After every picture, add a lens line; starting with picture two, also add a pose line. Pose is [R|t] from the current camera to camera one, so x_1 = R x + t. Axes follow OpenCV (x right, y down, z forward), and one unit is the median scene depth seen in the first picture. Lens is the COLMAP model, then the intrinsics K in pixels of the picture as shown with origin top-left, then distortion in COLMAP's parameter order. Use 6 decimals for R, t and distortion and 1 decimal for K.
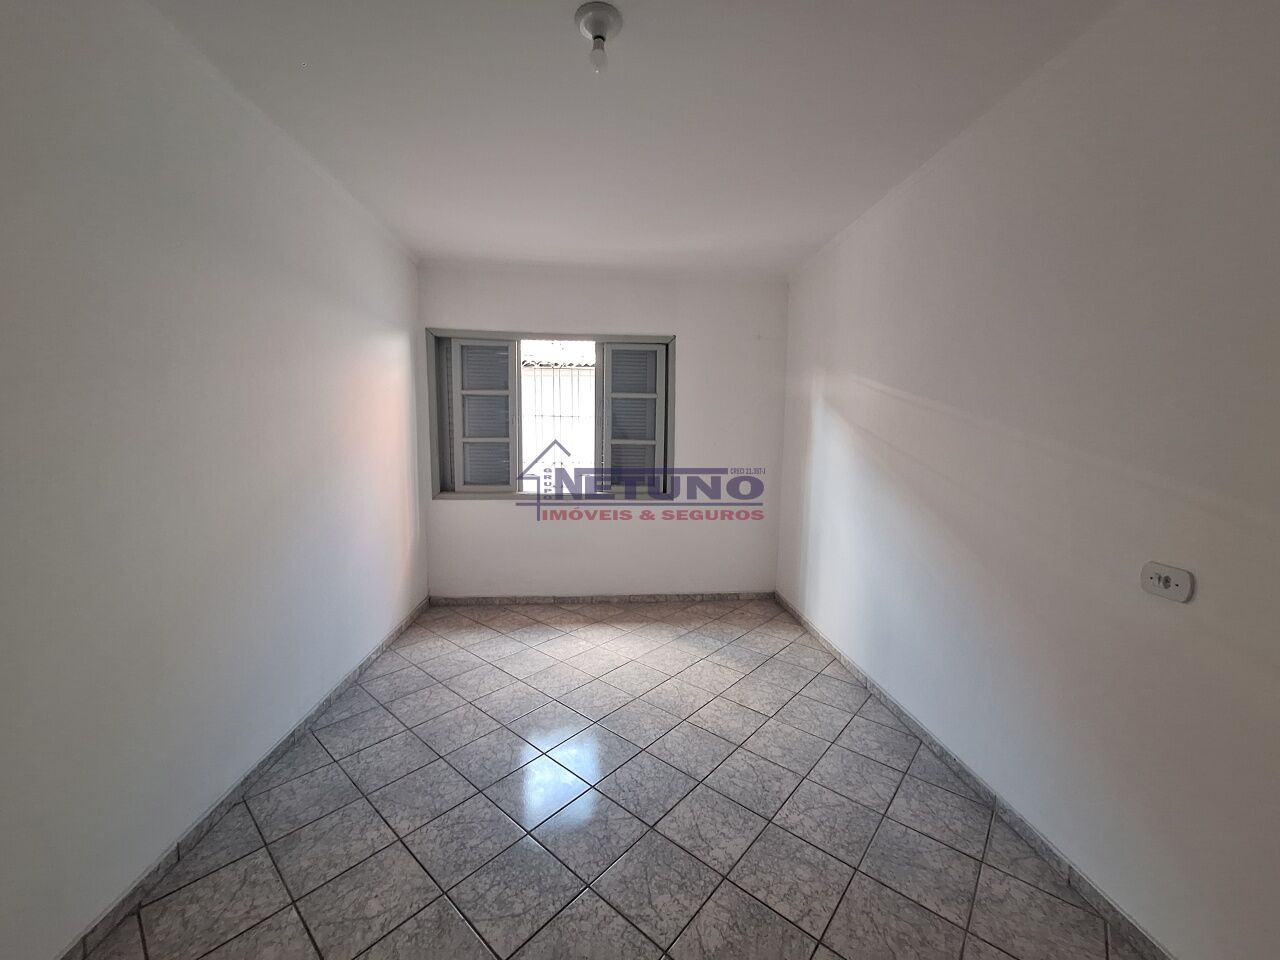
lens RADIAL K [[504.7, 0, 650.4], [0, 504.7, 483.5], [0, 0, 1]] dist [-0.001502, -0.000557]
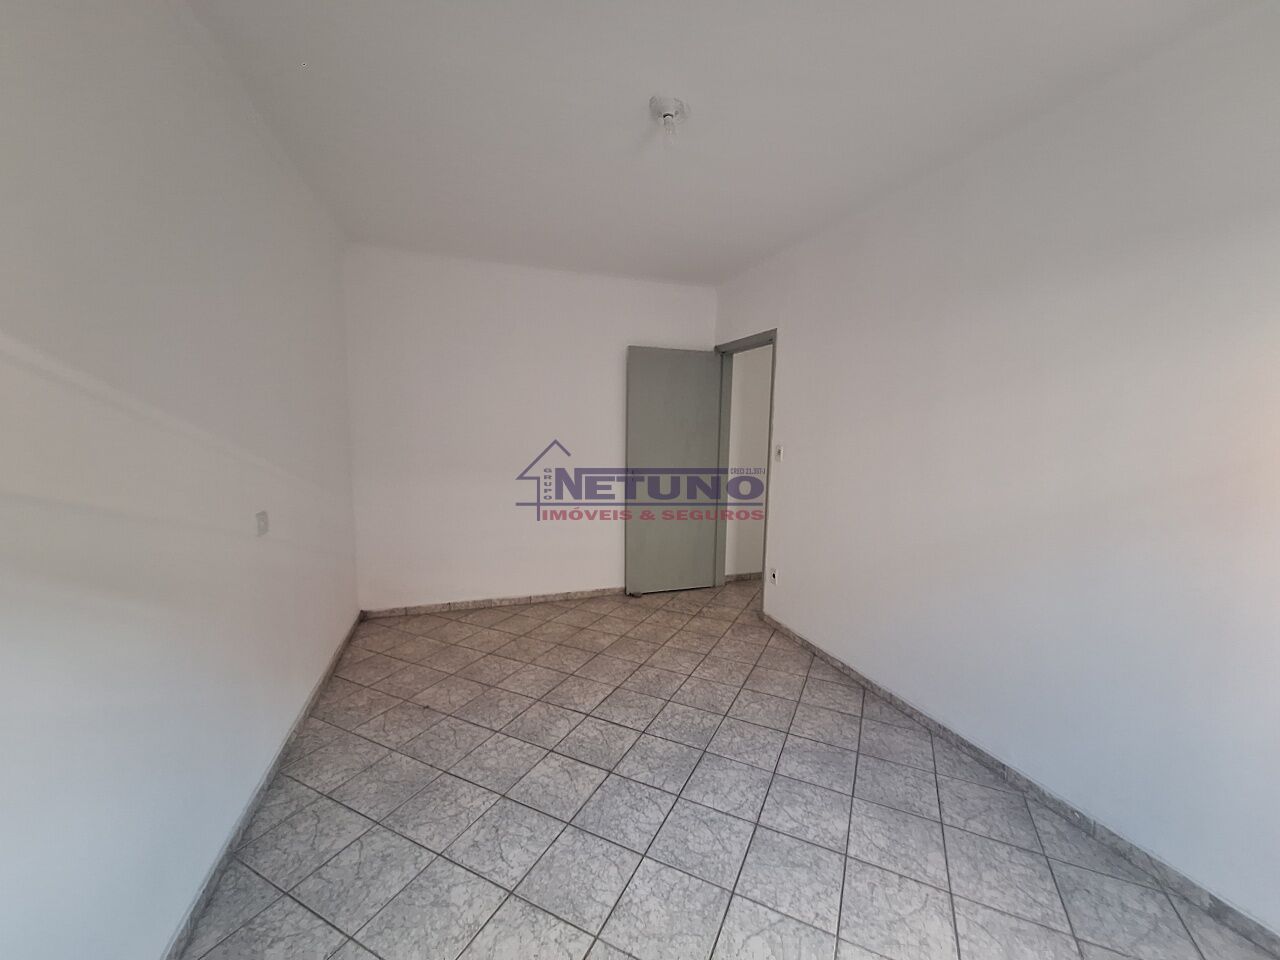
lens RADIAL K [[504.7, 0, 650.4], [0, 504.7, 483.5], [0, 0, 1]] dist [-0.001502, -0.000557]
pose [[-0.966943, -0.003613, -0.254966, 0.206431], [-0.058846, 0.976072, 0.209336, -0.213401], [0.248109, 0.217420, -0.944018, 1.910085]]
